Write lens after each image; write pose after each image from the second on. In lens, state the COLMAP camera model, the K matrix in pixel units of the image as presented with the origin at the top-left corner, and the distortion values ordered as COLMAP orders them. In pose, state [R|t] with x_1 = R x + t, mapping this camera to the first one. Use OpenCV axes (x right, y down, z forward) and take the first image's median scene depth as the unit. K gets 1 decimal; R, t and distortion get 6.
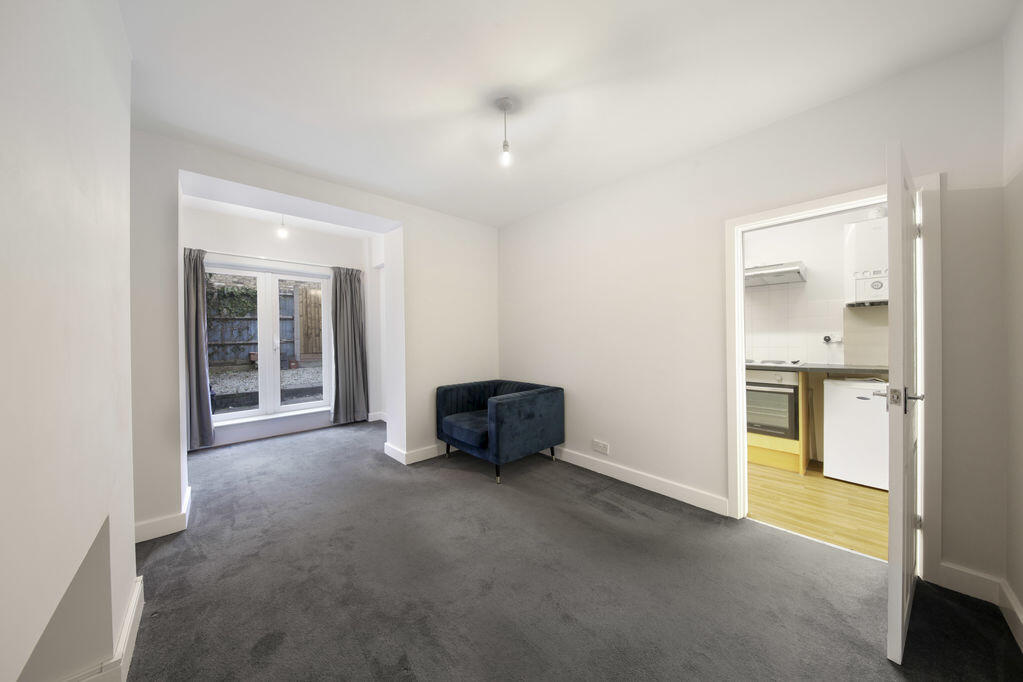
lens RADIAL K [[326.4, 0, 517.3], [0, 326.4, 337.4], [0, 0, 1]] dist [0.000665, -0.004509]
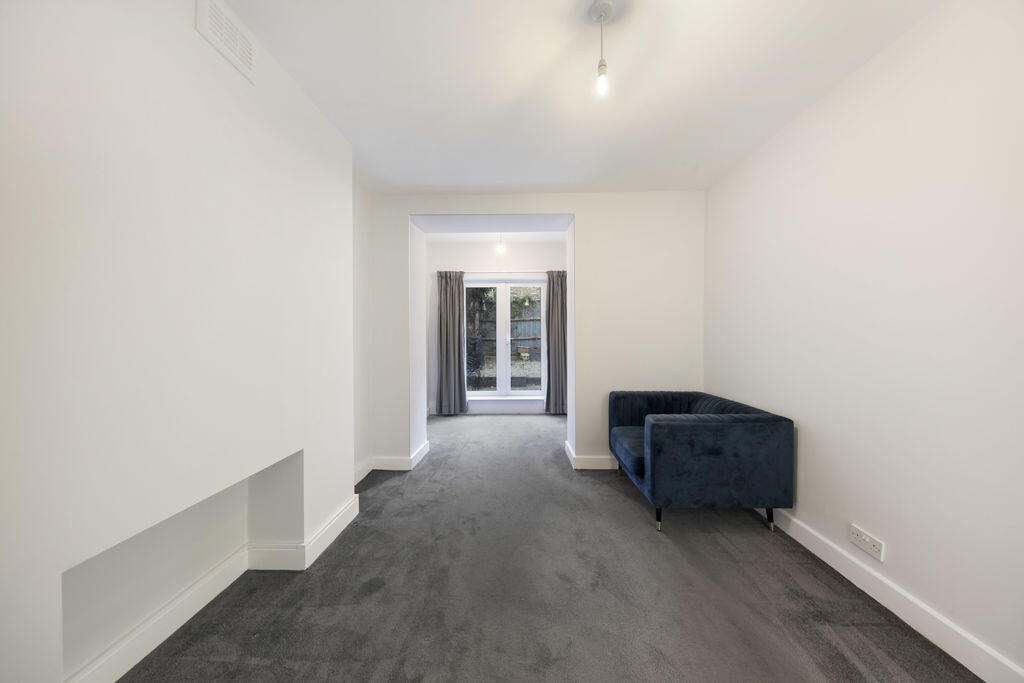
lens RADIAL K [[321.0, 0, 519.9], [0, 321.0, 339.8], [0, 0, 1]] dist [0.000284, -0.004273]
pose [[0.718857, 0.014834, -0.695000, 0.187688], [-0.004727, 0.999853, 0.016452, -0.001773], [0.695142, -0.008541, 0.718822, 0.214154]]
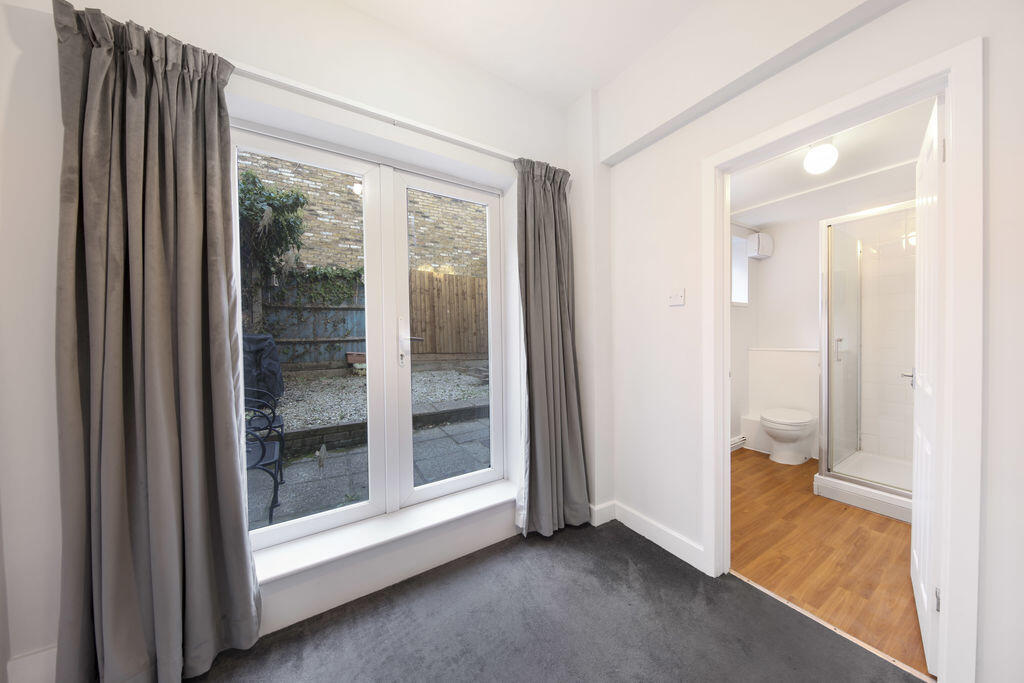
lens RADIAL K [[321.0, 0, 519.9], [0, 321.0, 339.8], [0, 0, 1]] dist [0.000284, -0.004273]
pose [[0.981753, 0.000956, -0.190158, -0.698914], [0.001866, 0.999891, 0.014659, 0.016540], [0.190152, -0.014746, 0.981644, 0.849413]]
